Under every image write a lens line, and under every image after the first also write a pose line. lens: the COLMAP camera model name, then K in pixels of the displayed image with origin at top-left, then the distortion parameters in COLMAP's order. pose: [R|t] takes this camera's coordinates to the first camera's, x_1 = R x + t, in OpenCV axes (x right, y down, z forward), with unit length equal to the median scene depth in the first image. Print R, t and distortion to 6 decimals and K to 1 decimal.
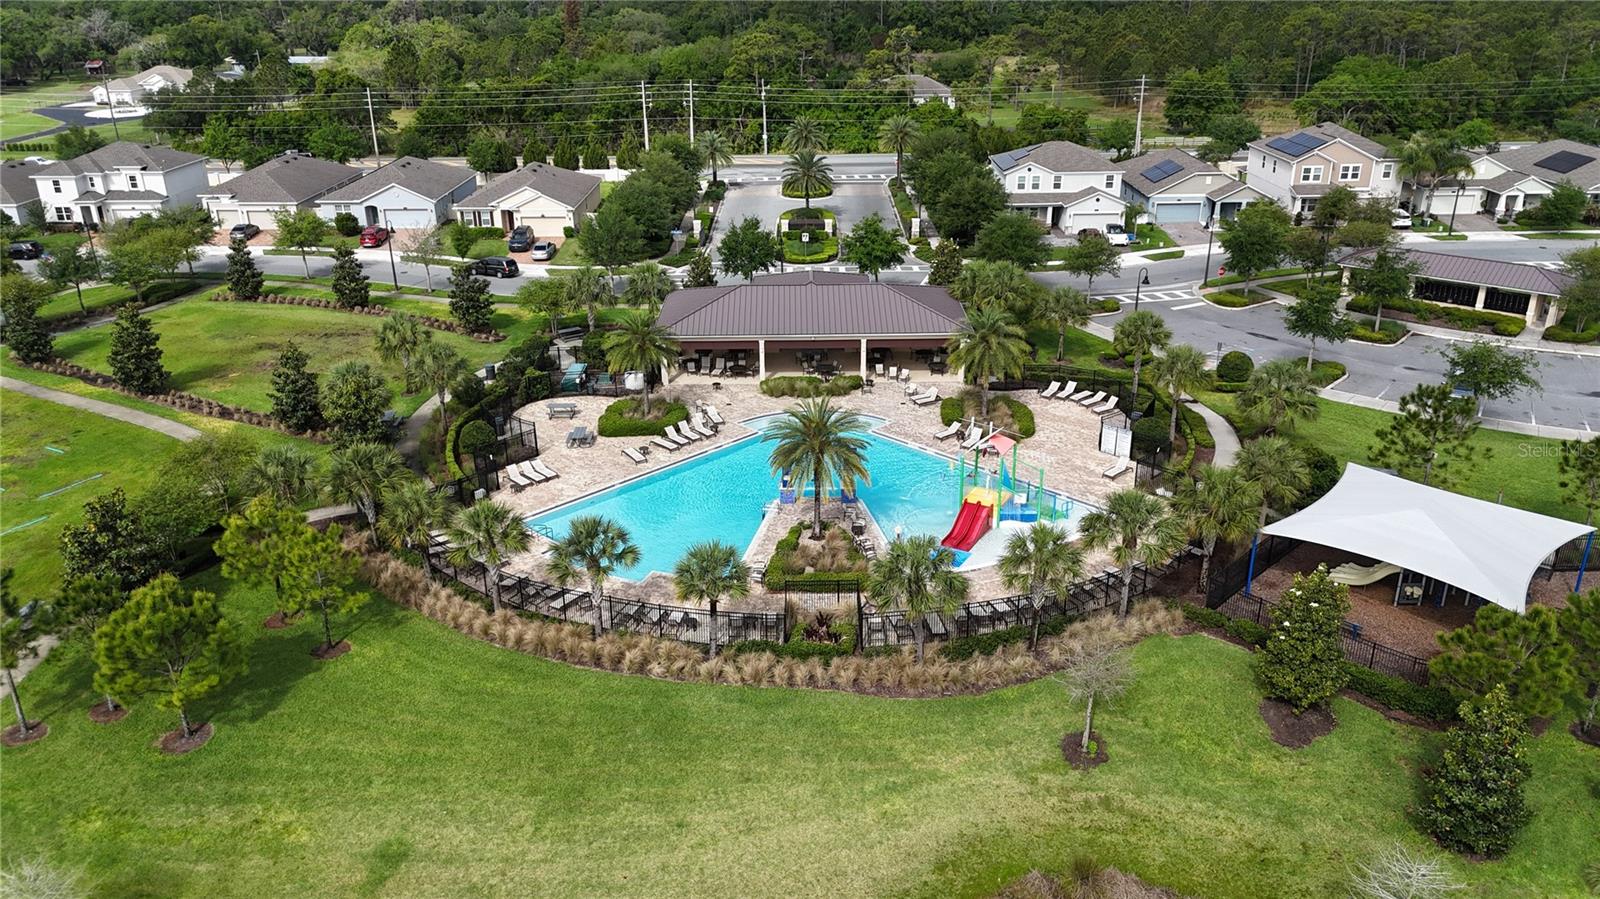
lens RADIAL K [[1175.7, 0, 803.8], [0, 1175.7, 450.7], [0, 0, 1]] dist [0.080209, -0.091654]
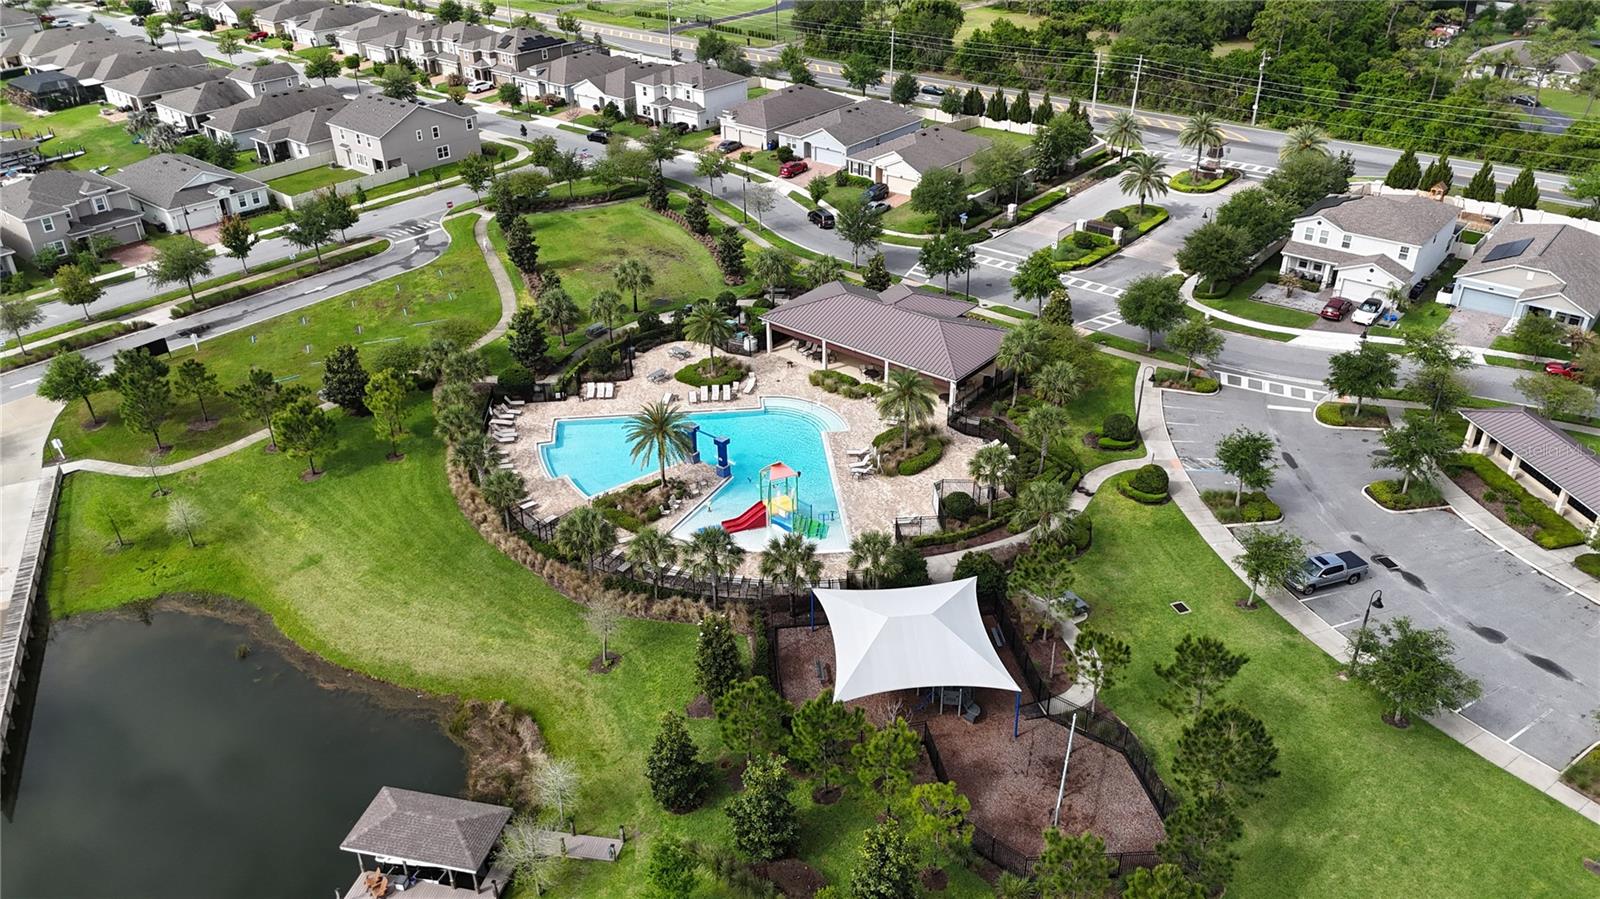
lens RADIAL K [[1175.7, 0, 803.8], [0, 1175.7, 450.7], [0, 0, 1]] dist [0.080209, -0.091654]
pose [[0.771122, 0.315183, -0.553200, 0.438730], [-0.239748, 0.948662, 0.206304, -0.151799], [0.589824, -0.026457, 0.807098, -0.038514]]
